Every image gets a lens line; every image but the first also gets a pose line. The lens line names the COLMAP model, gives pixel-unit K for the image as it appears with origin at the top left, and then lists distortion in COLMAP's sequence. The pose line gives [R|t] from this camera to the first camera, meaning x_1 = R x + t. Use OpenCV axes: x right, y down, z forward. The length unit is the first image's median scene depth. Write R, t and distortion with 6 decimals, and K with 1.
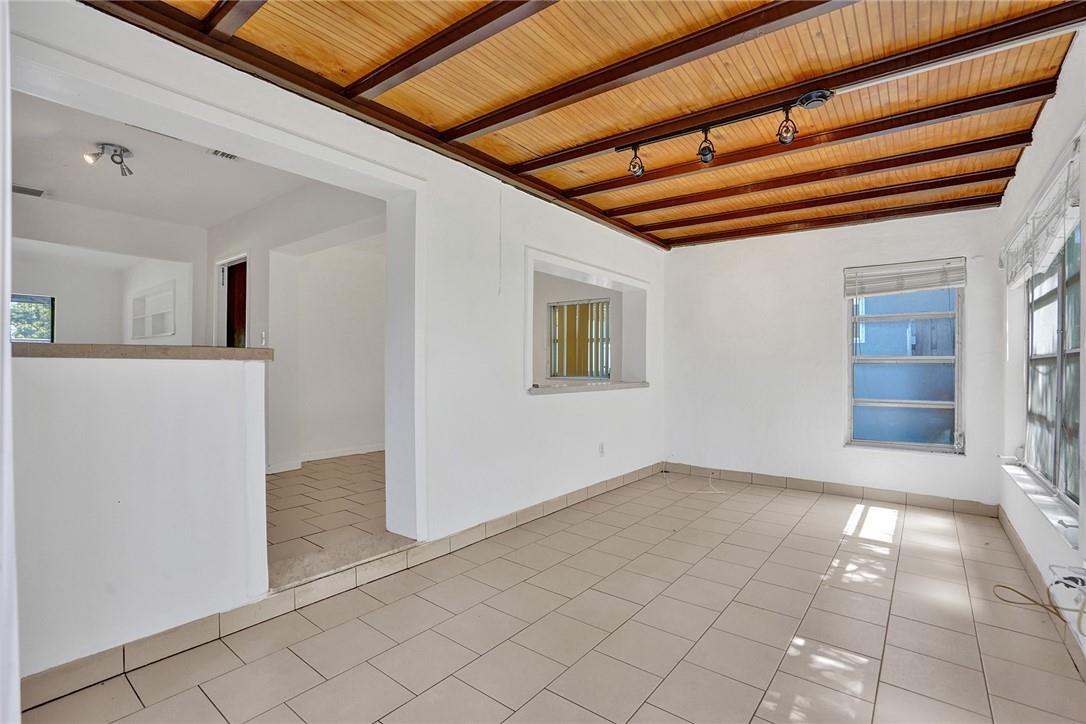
lens RADIAL K [[525.4, 0, 546.4], [0, 525.4, 362.5], [0, 0, 1]] dist [-0.002655, 0.000289]
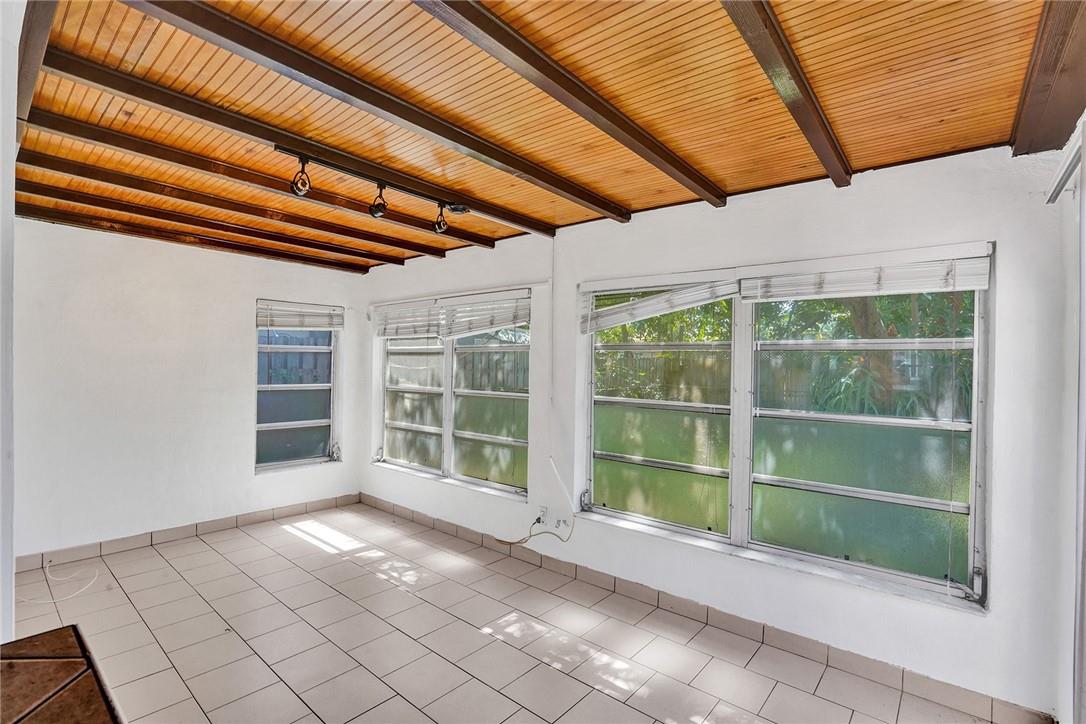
lens RADIAL K [[525.4, 0, 546.4], [0, 525.4, 362.5], [0, 0, 1]] dist [-0.002655, 0.000289]
pose [[0.031381, -0.010444, 0.999453, -0.545760], [-0.029626, 0.999496, 0.011375, -0.110346], [-0.999068, -0.029966, 0.031056, 0.535059]]
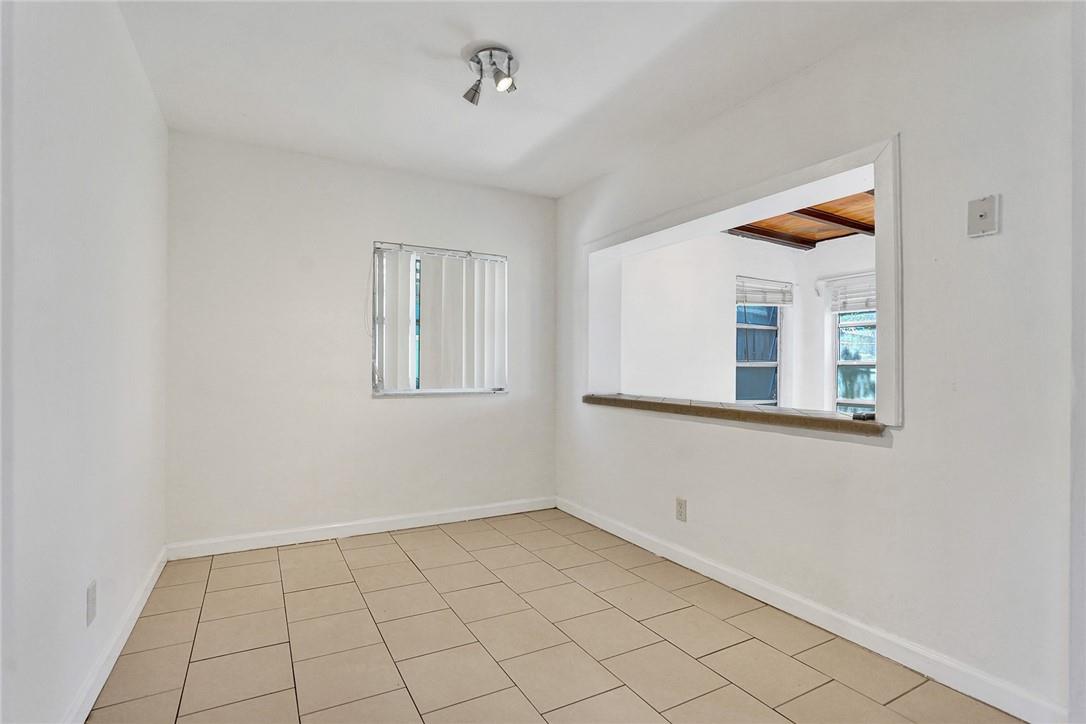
lens RADIAL K [[525.4, 0, 546.4], [0, 525.4, 362.5], [0, 0, 1]] dist [-0.002655, 0.000289]
pose [[0.370088, -0.002480, 0.928993, -0.714773], [-0.021283, 0.999711, 0.011147, -0.011609], [-0.928753, -0.023897, 0.369929, 1.251798]]
